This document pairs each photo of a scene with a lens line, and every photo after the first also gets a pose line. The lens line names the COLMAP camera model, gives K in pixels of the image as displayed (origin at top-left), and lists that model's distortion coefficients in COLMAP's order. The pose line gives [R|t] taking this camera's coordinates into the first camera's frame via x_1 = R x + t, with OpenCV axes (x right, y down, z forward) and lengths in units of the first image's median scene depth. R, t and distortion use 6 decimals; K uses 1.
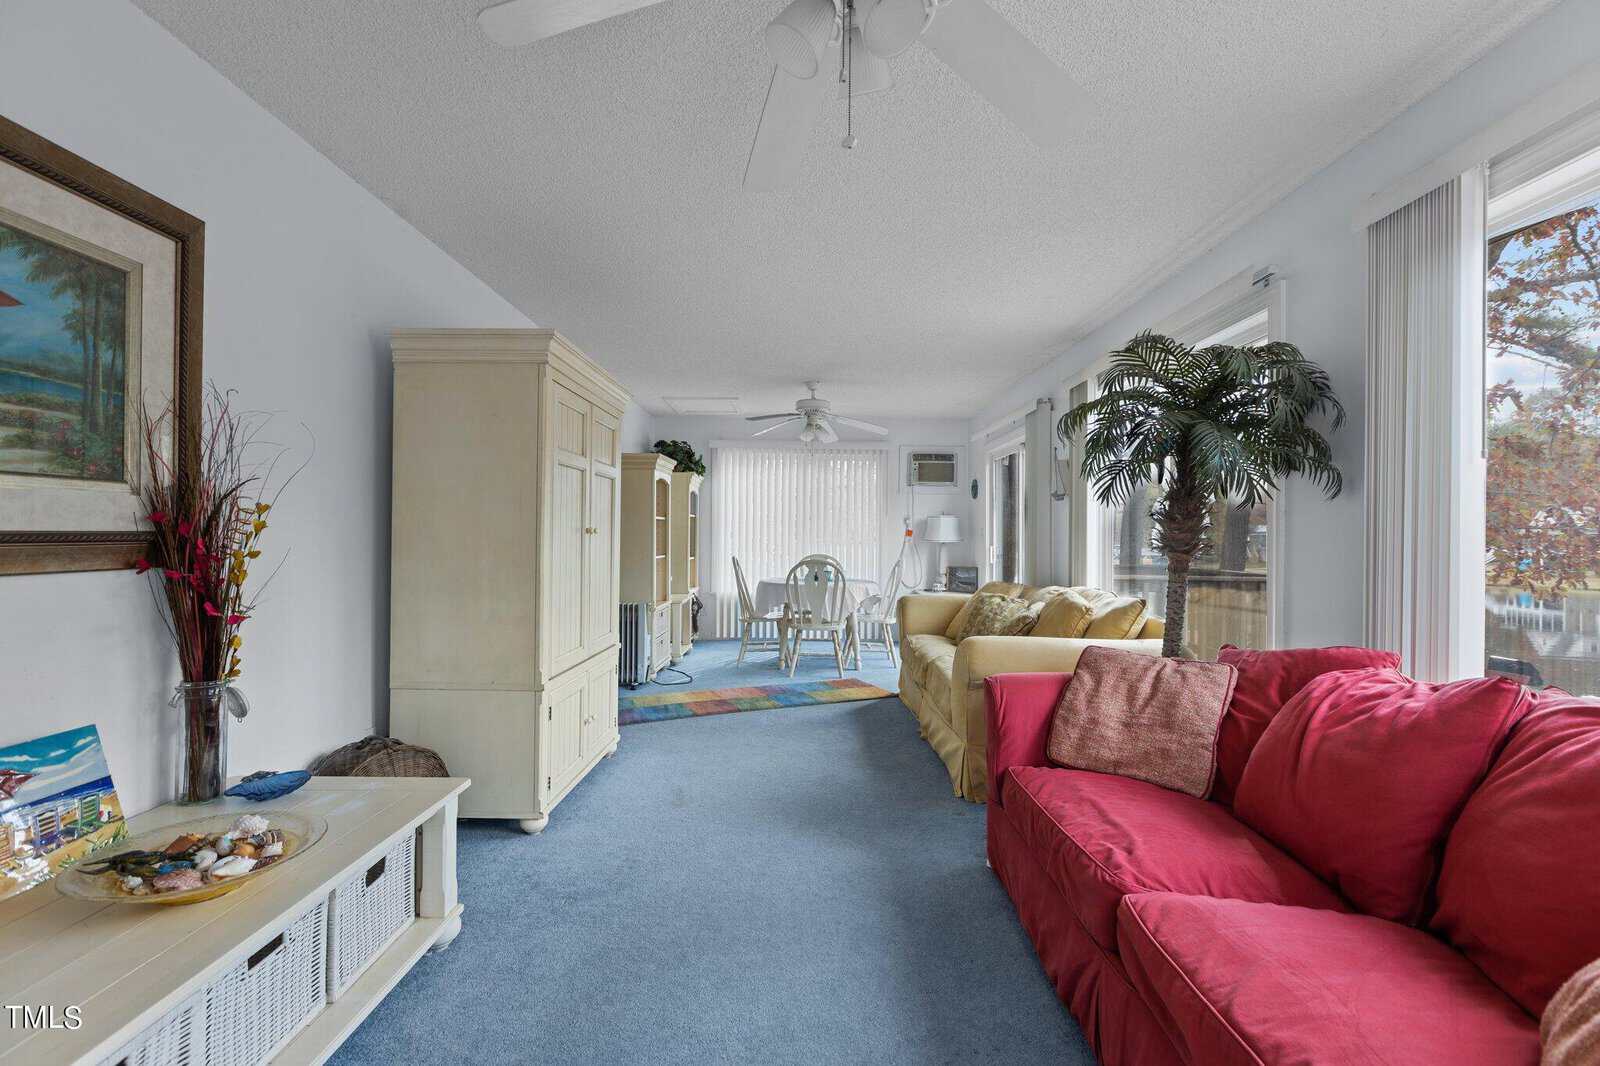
lens RADIAL K [[708.3, 0, 798.6], [0, 708.3, 537.3], [0, 0, 1]] dist [0.002245, -0.000219]
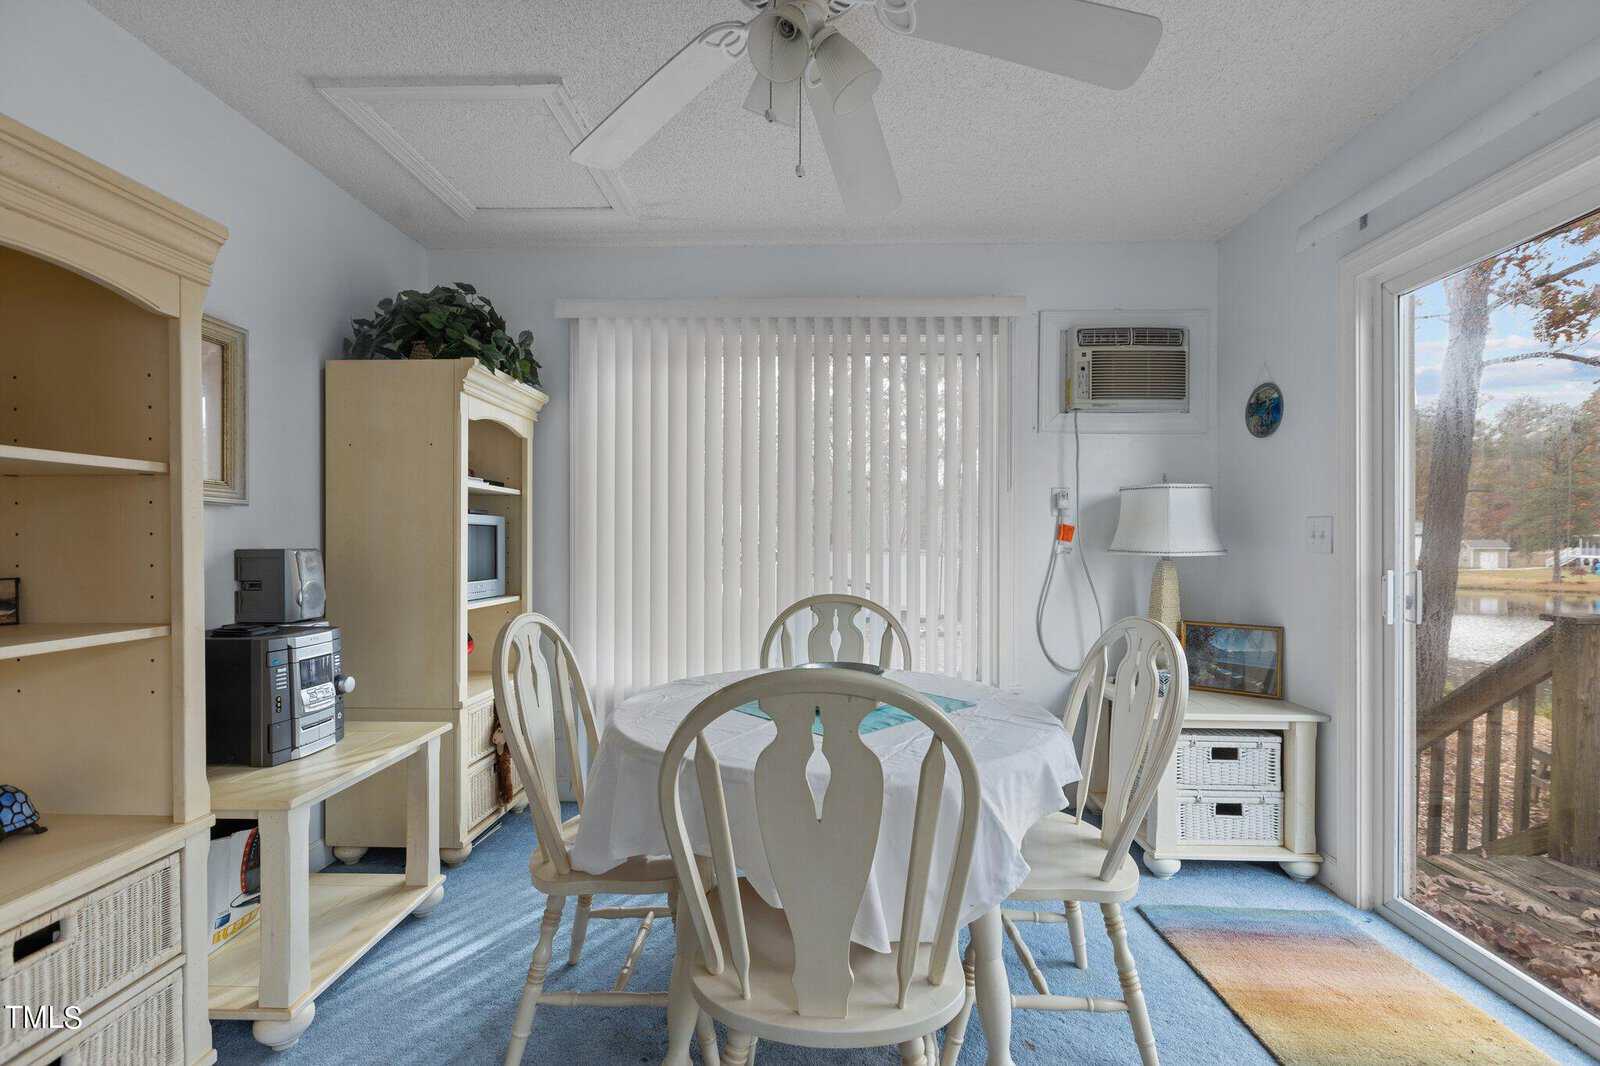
lens RADIAL K [[708.3, 0, 798.6], [0, 708.3, 537.3], [0, 0, 1]] dist [0.002245, -0.000219]
pose [[0.999474, -0.004612, -0.032096, 0.020888], [0.004375, 0.999963, -0.007468, -0.000831], [0.032129, 0.007324, 0.999457, 0.648822]]
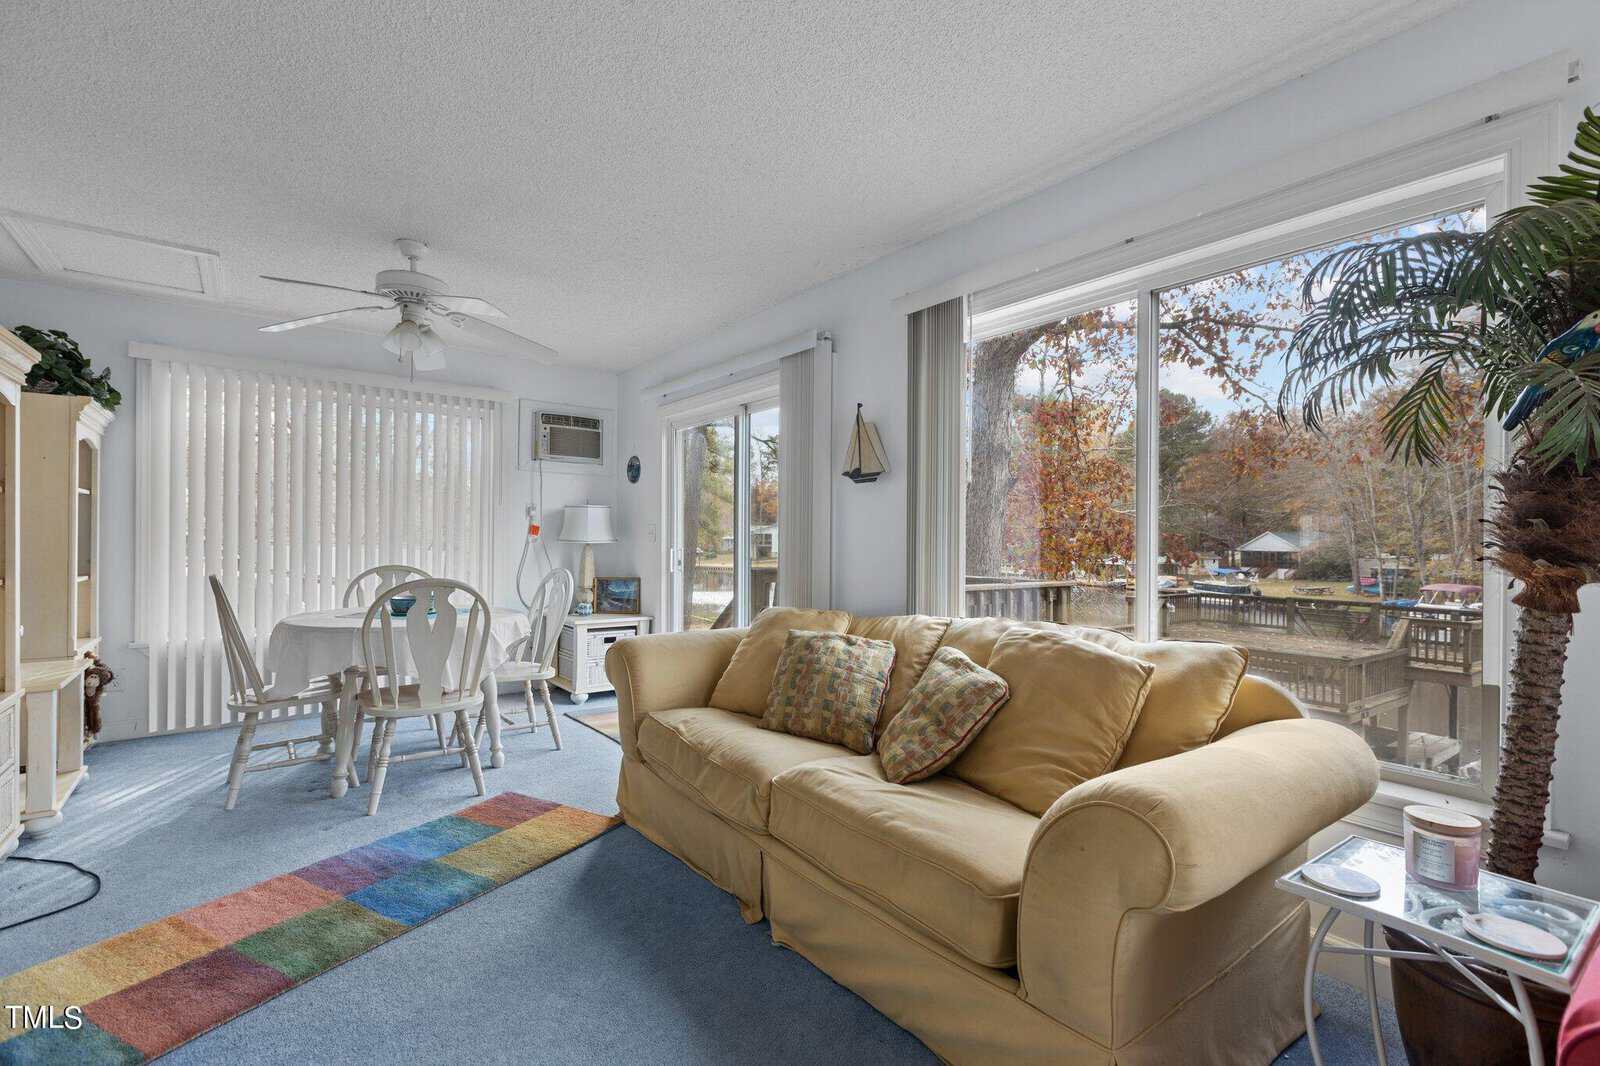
lens RADIAL K [[708.3, 0, 798.6], [0, 708.3, 537.3], [0, 0, 1]] dist [0.002245, -0.000219]
pose [[0.789540, -0.000211, 0.613698, -0.065167], [-0.001835, 0.999995, 0.002704, -0.001017], [-0.613696, -0.003261, 0.789536, 0.336223]]
